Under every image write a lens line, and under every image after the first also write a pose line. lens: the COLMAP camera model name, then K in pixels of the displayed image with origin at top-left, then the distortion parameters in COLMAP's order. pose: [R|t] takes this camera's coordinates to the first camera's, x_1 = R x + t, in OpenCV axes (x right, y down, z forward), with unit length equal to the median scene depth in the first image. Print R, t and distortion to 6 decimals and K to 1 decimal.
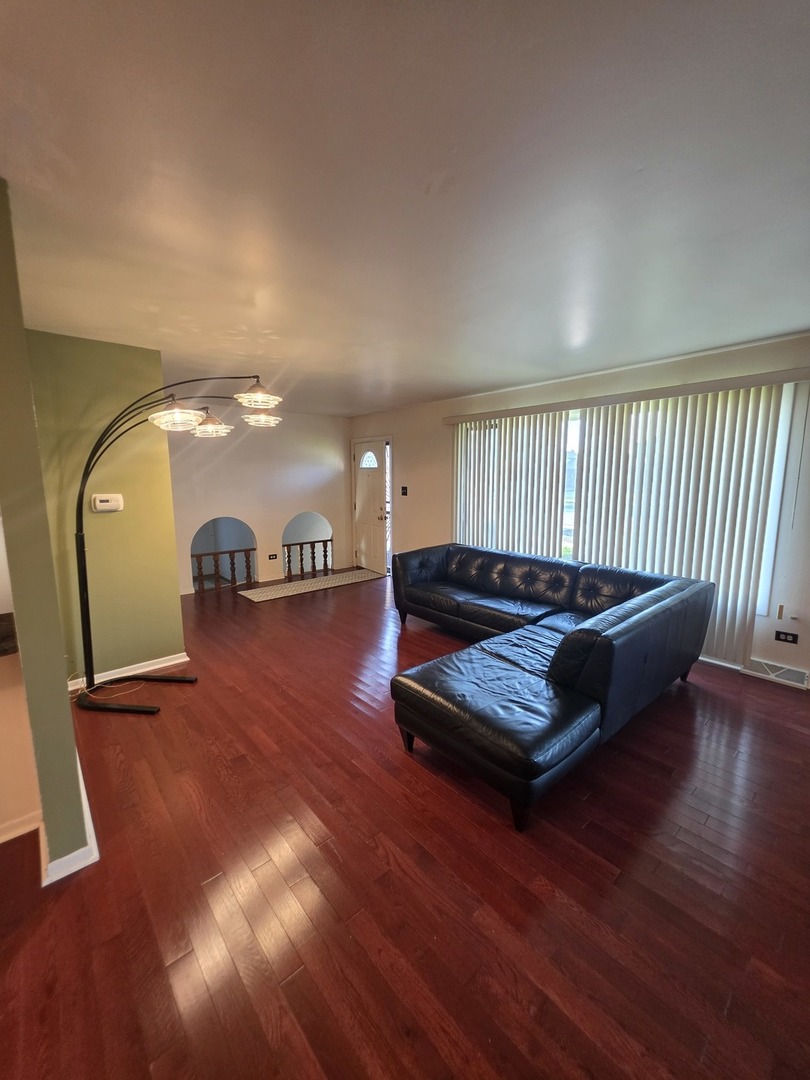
lens RADIAL K [[436.6, 0, 401.7], [0, 436.6, 536.3], [0, 0, 1]] dist [0.000891, 0.000083]
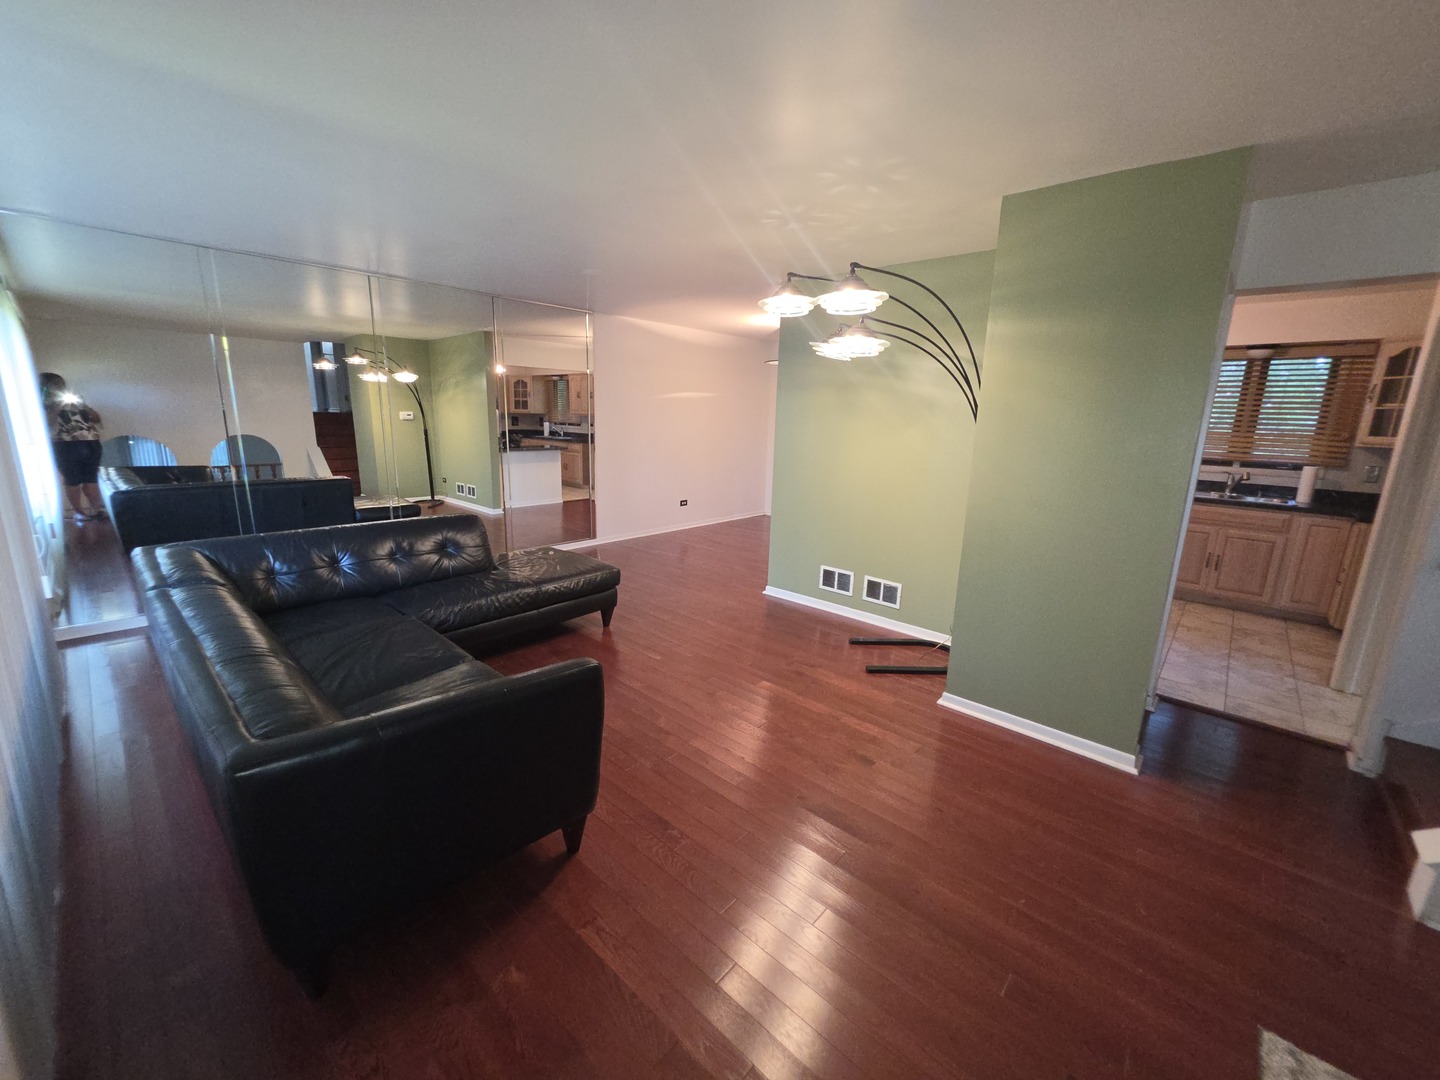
lens RADIAL K [[582.1, 0, 720.4], [0, 582.1, 535.9], [0, 0, 1]] dist [0.000891, 0.000083]
pose [[-0.992880, -0.005877, -0.118972, -0.091110], [-0.047993, 0.933865, 0.354391, -0.290770], [0.109021, 0.357578, -0.927498, 2.072177]]
